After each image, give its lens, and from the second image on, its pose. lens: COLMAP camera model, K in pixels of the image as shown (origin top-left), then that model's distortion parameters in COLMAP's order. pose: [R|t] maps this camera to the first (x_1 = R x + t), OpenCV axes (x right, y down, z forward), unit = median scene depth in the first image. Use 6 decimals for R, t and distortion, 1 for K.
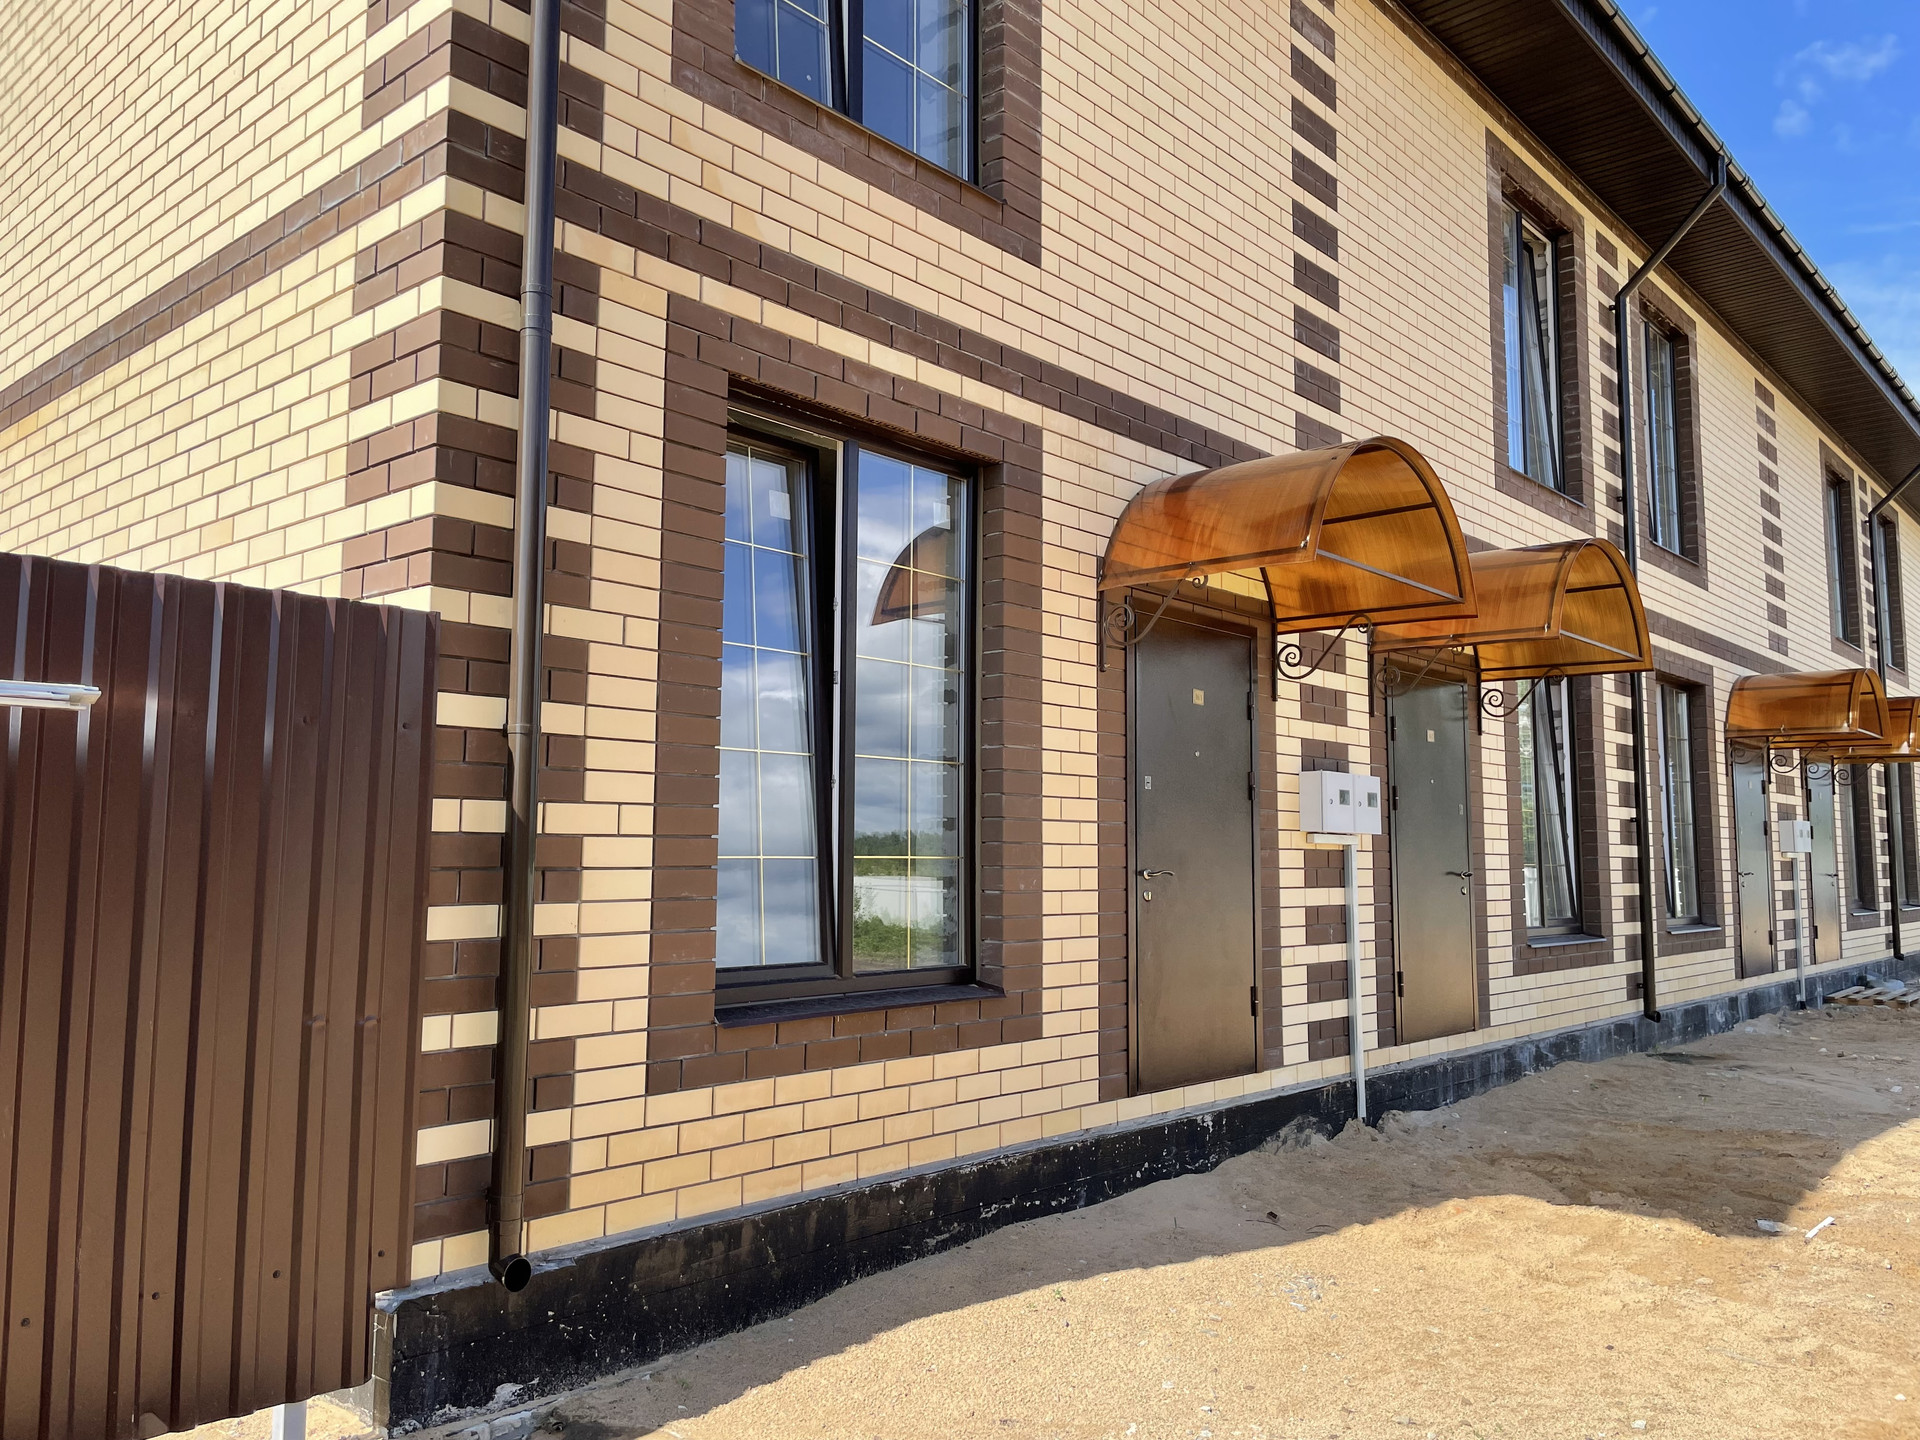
lens RADIAL K [[1462.9, 0, 959.6], [0, 1462.9, 723.2], [0, 0, 1]] dist [0.092446, -0.129146]
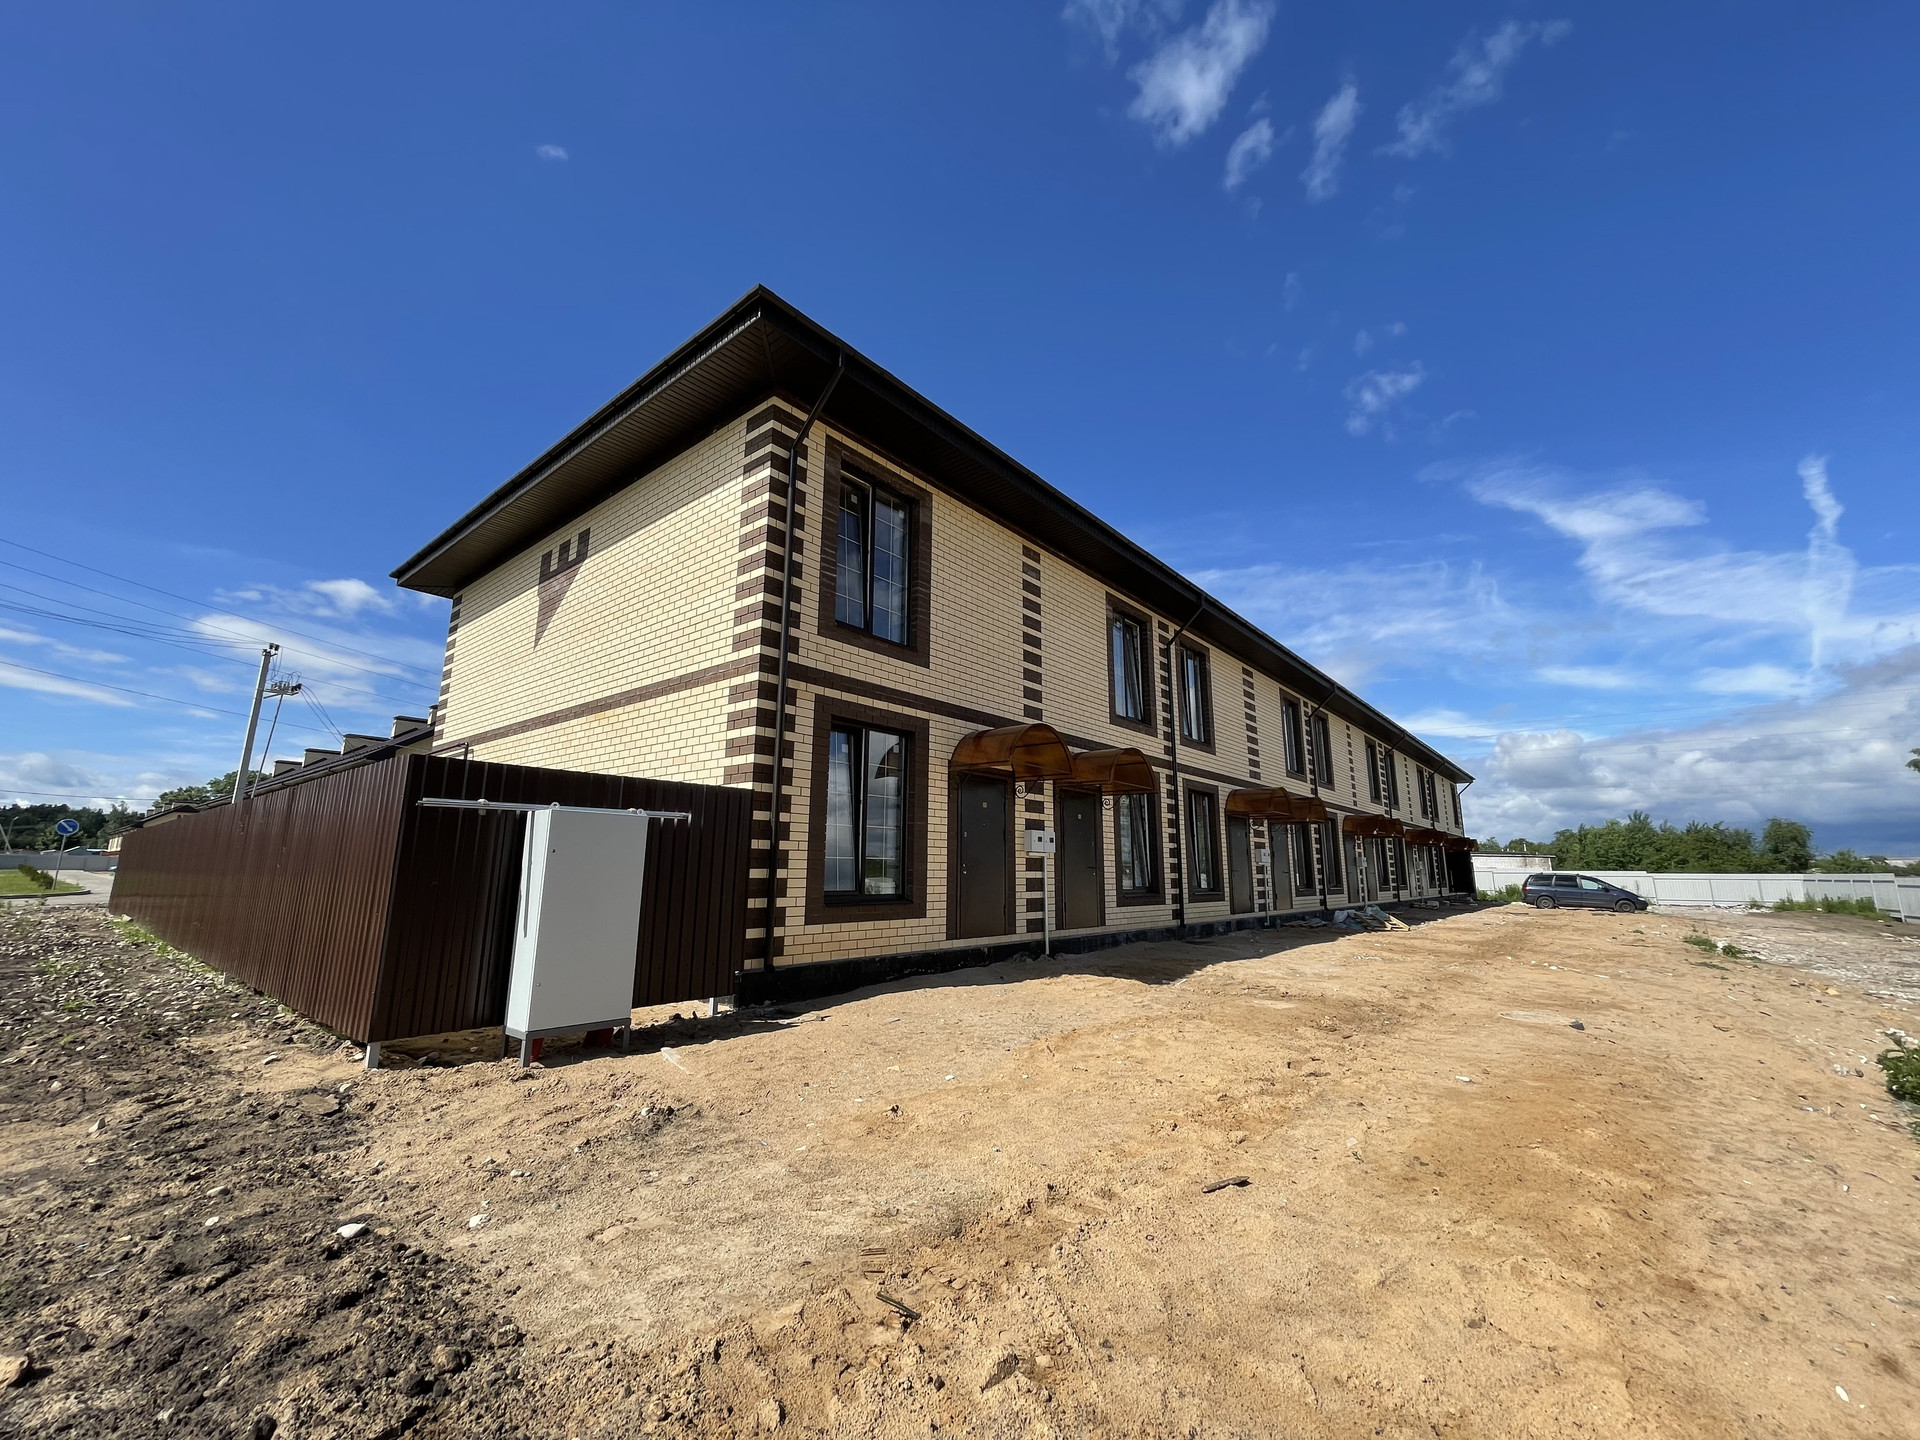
lens RADIAL K [[776.8, 0, 950.7], [0, 776.8, 723.1], [0, 0, 1]] dist [0.008281, -0.000135]
pose [[0.999677, 0.007987, 0.024130, 0.060813], [-0.005671, 0.995500, -0.094587, -0.037453], [-0.024777, 0.094419, 0.995224, -0.632449]]
